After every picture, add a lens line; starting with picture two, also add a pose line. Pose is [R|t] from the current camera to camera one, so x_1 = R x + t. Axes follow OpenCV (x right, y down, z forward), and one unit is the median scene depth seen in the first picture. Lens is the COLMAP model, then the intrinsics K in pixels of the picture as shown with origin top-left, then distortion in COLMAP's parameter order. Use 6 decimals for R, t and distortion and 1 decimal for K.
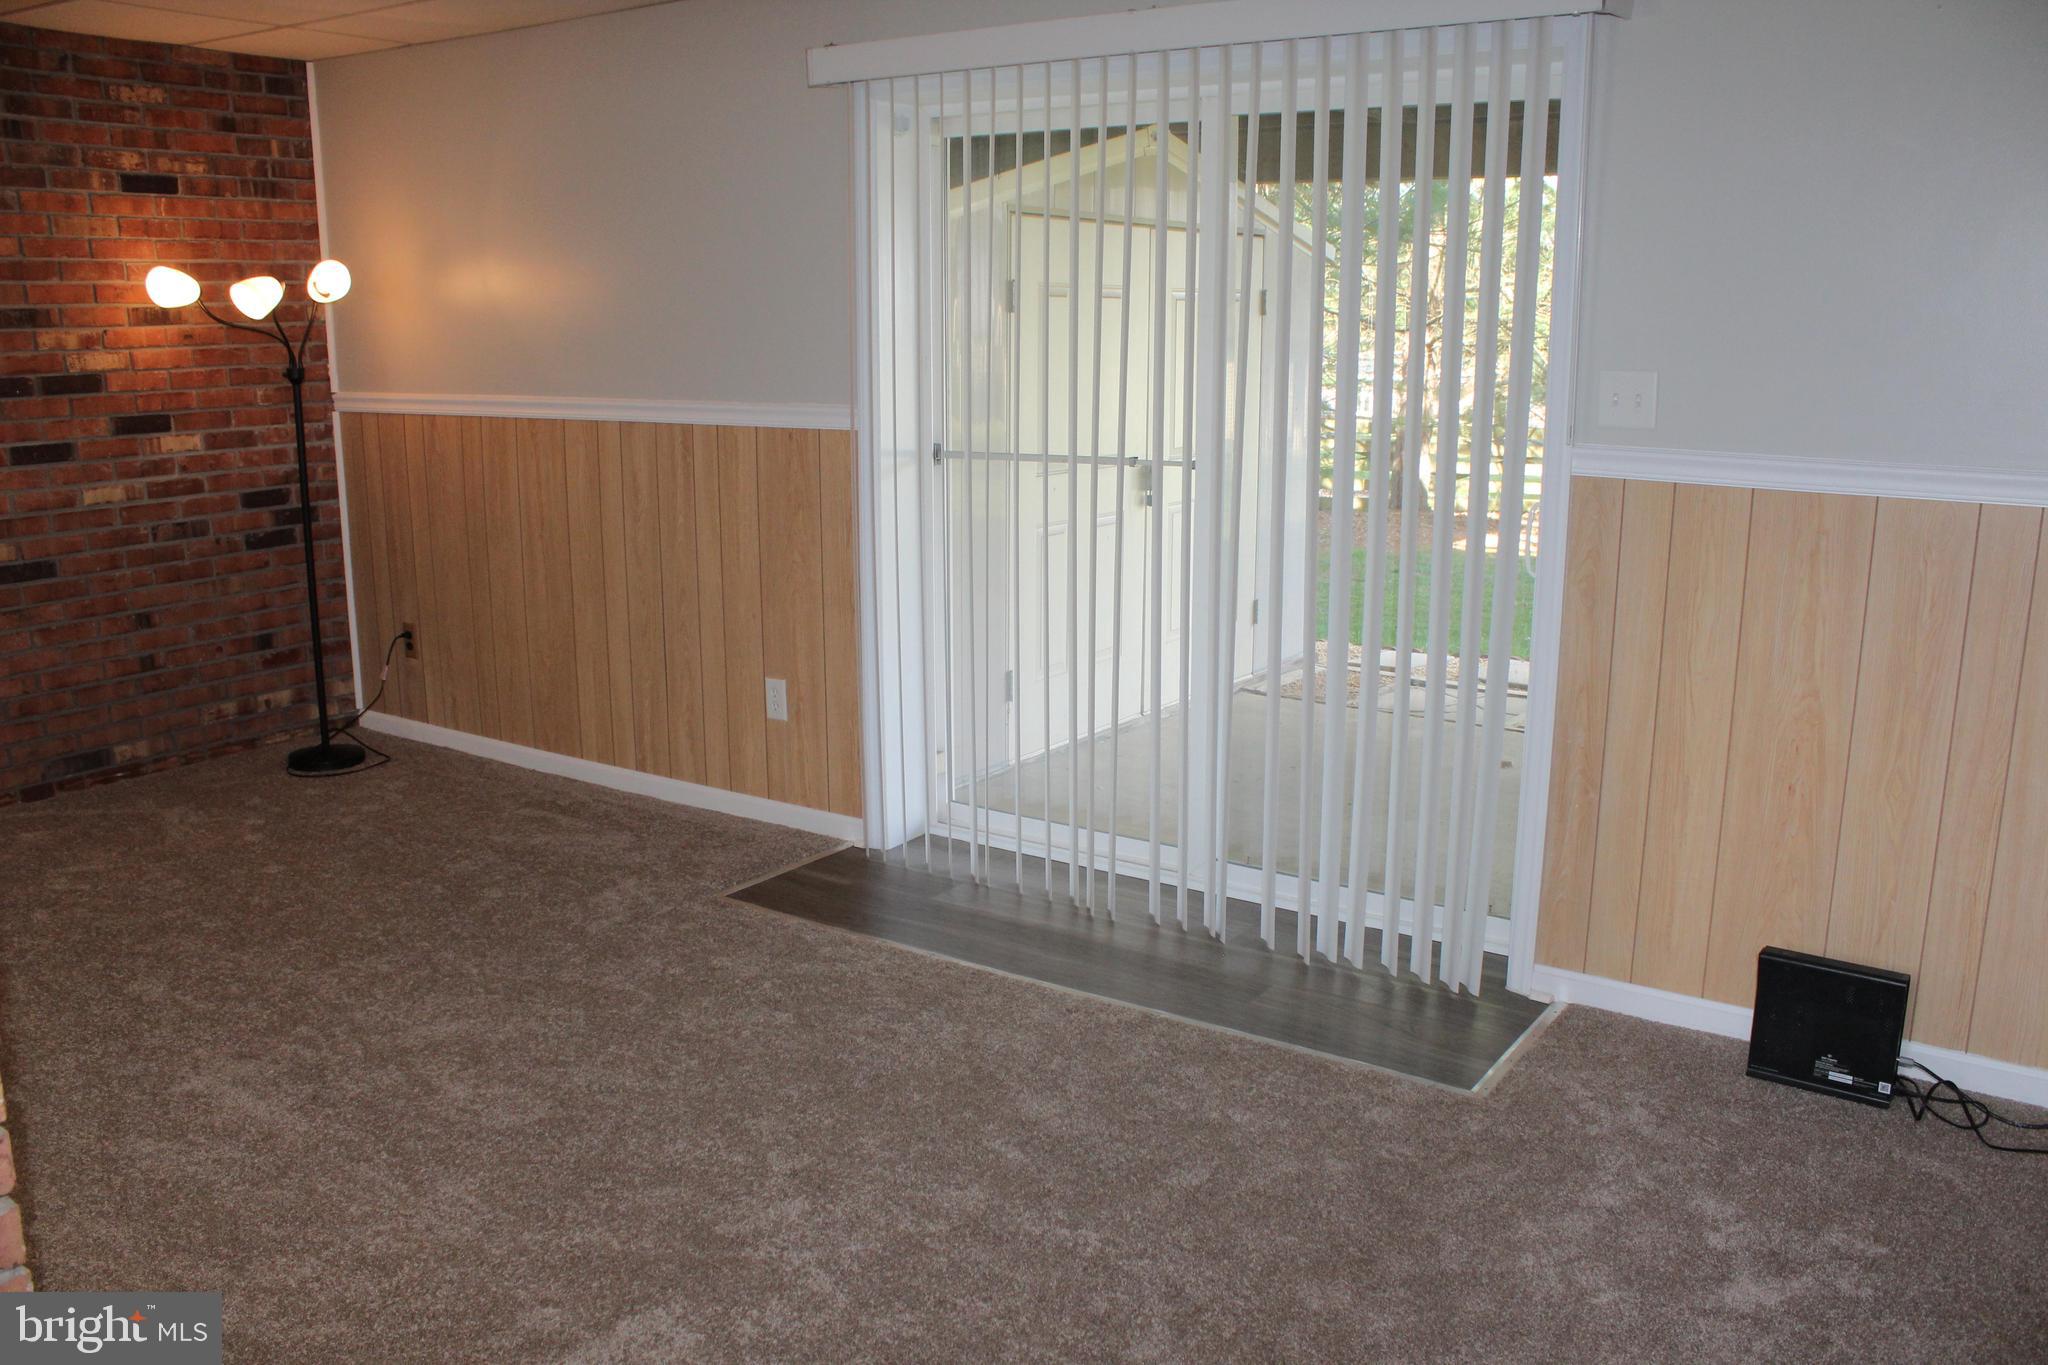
lens RADIAL K [[1694.6, 0, 1013.8], [0, 1694.6, 669.8], [0, 0, 1]] dist [-0.156242, 0.142377]
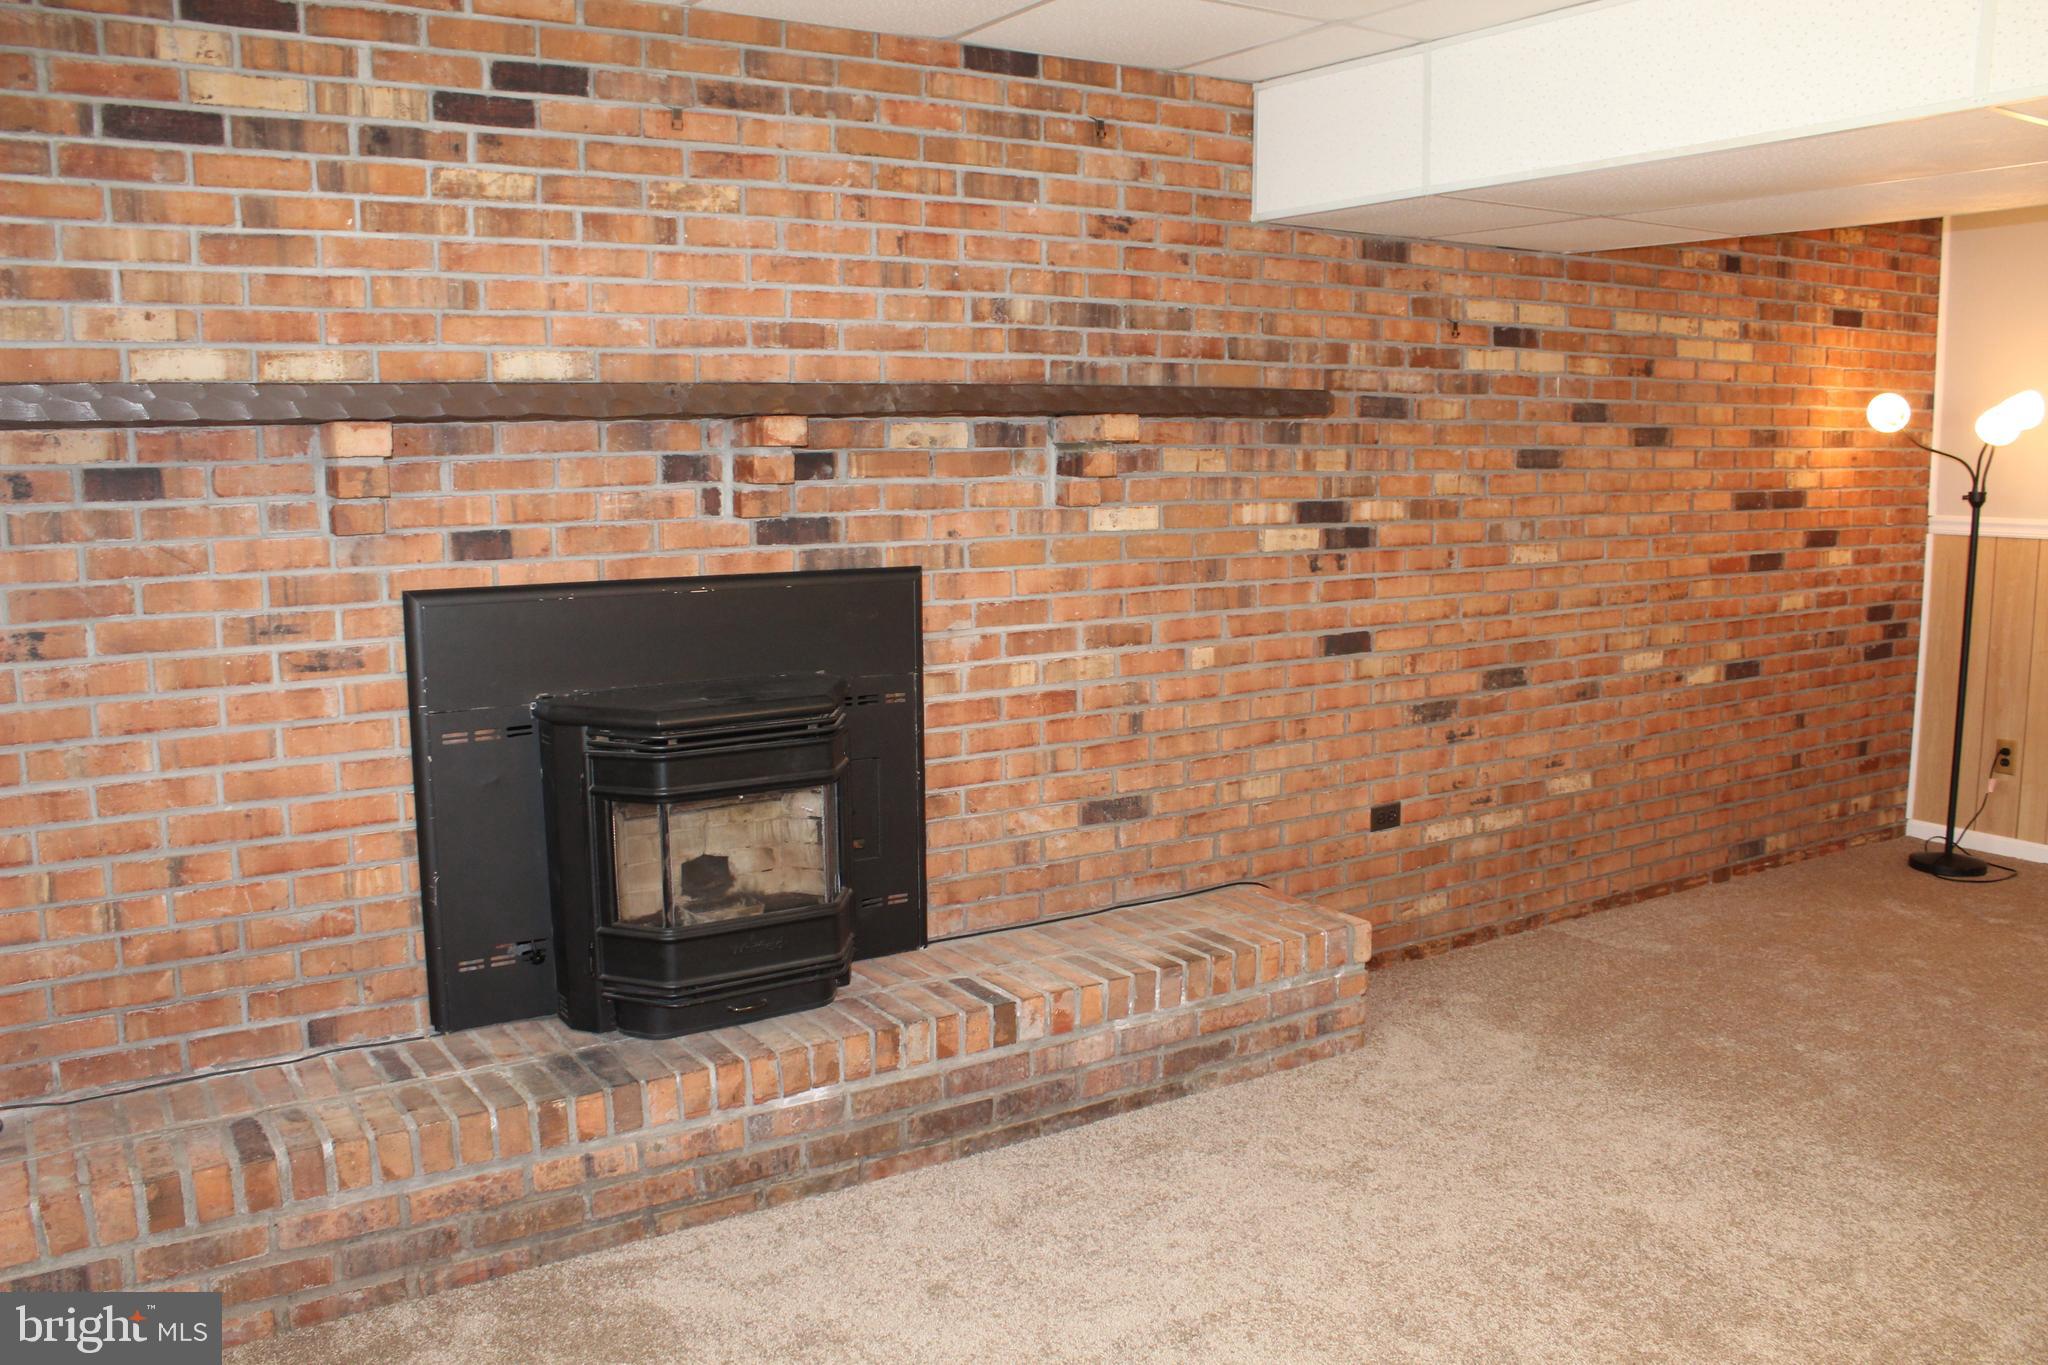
lens RADIAL K [[1694.6, 0, 1035.4], [0, 1694.6, 688.5], [0, 0, 1]] dist [-0.156242, 0.142377]
pose [[0.926326, 0.051751, -0.373150, -0.604086], [-0.077165, 0.995583, -0.053484, 0.045354], [0.368734, 0.078338, 0.926228, -0.182228]]
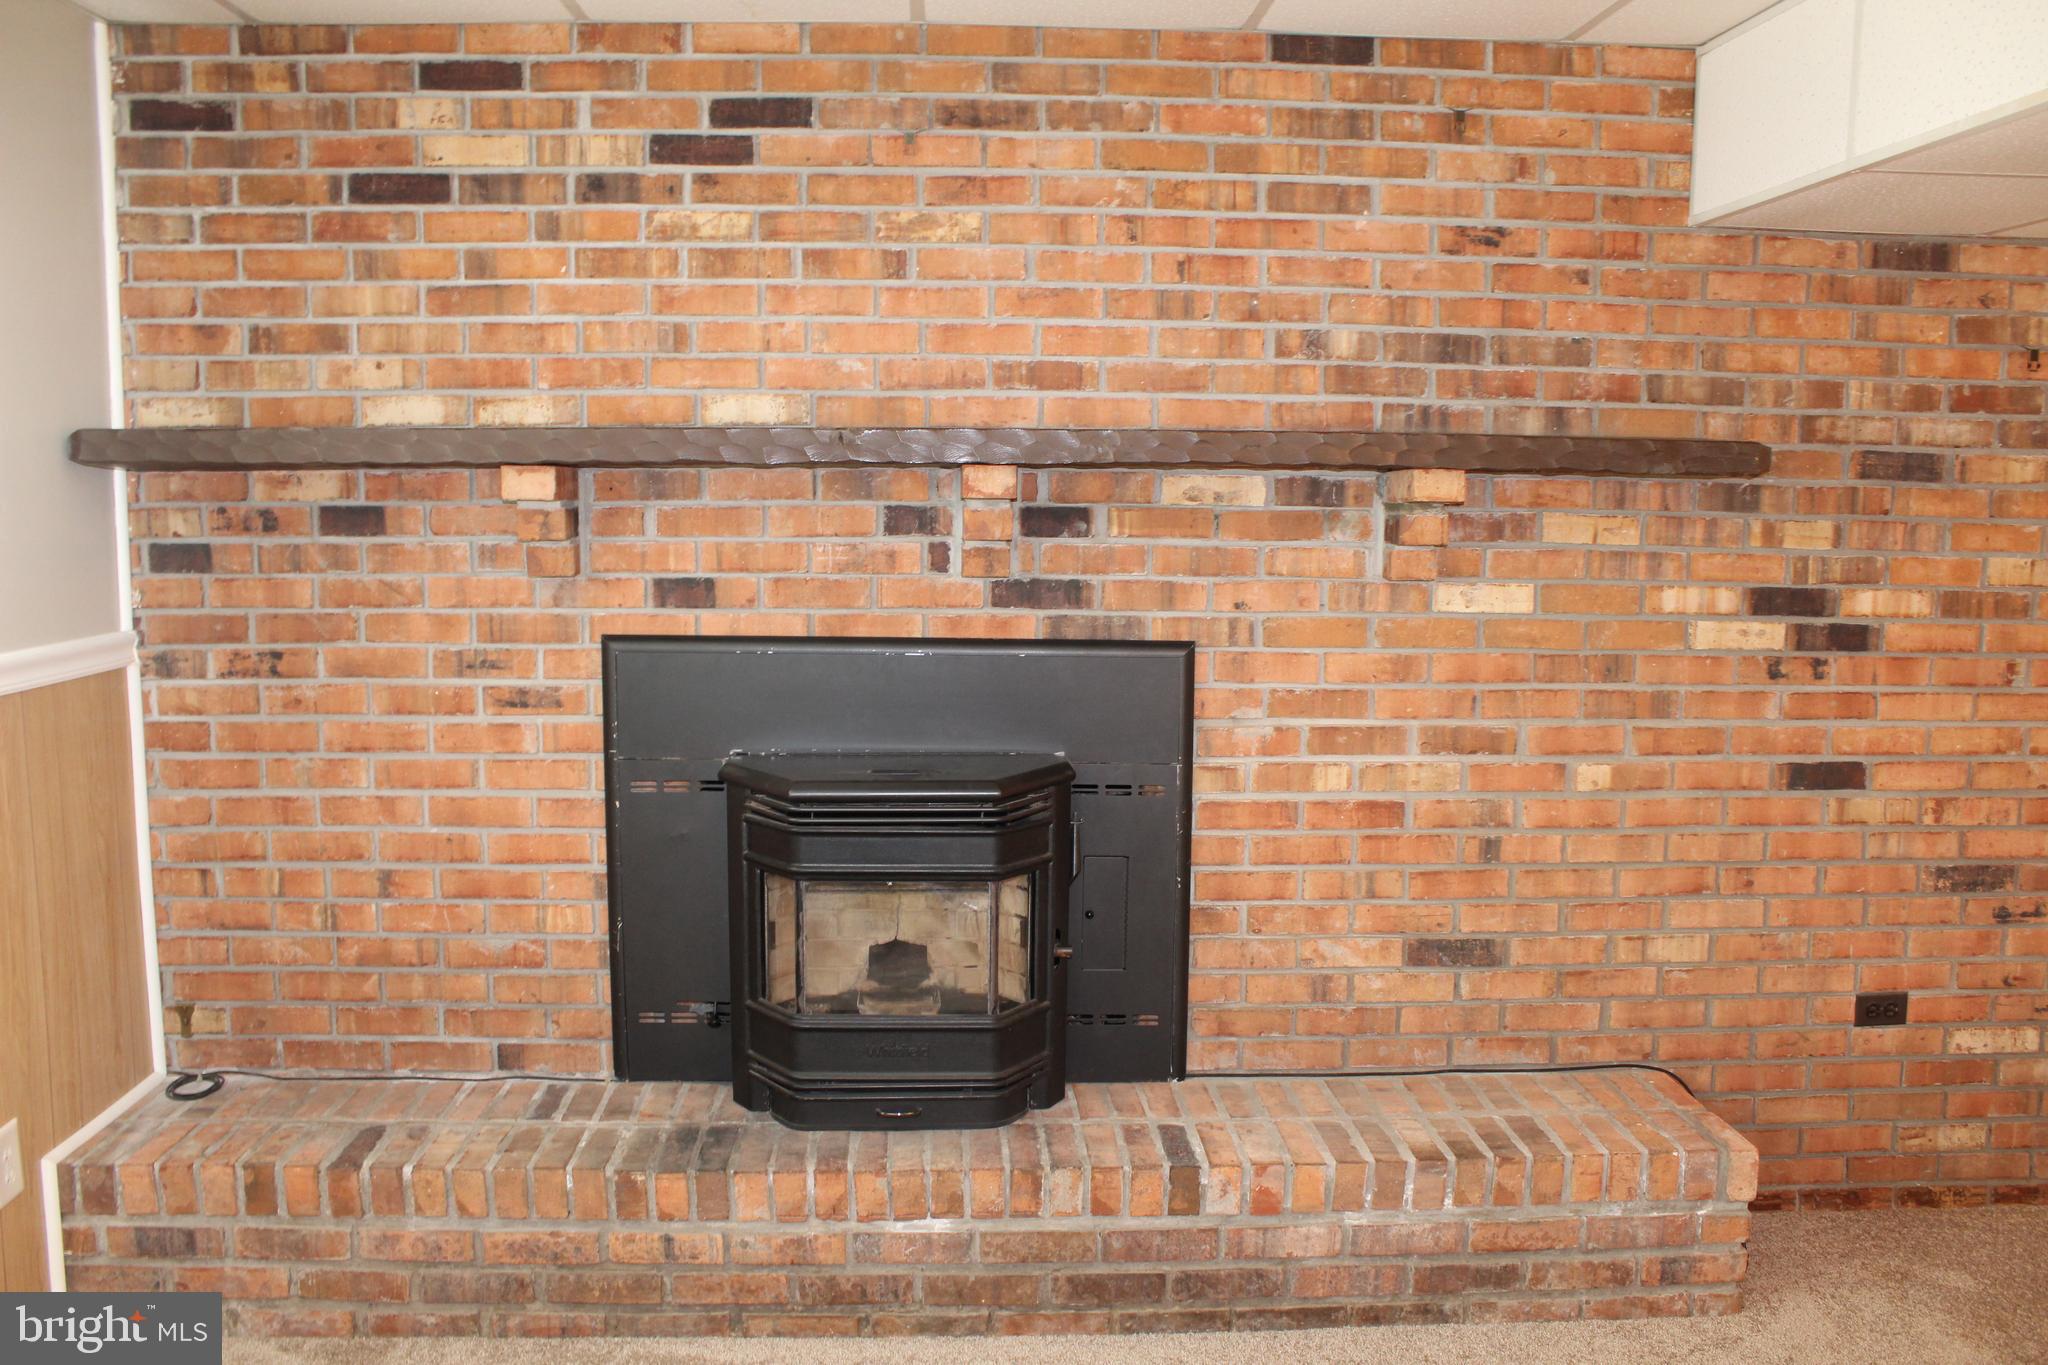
lens RADIAL K [[1694.6, 0, 1024.1], [0, 1694.6, 695.2], [0, 0, 1]] dist [-0.156242, 0.142377]
pose [[0.608668, 0.102741, -0.786745, -0.470942], [-0.180645, 0.983483, -0.011323, -0.002554], [0.772587, 0.149014, 0.617174, 0.029674]]
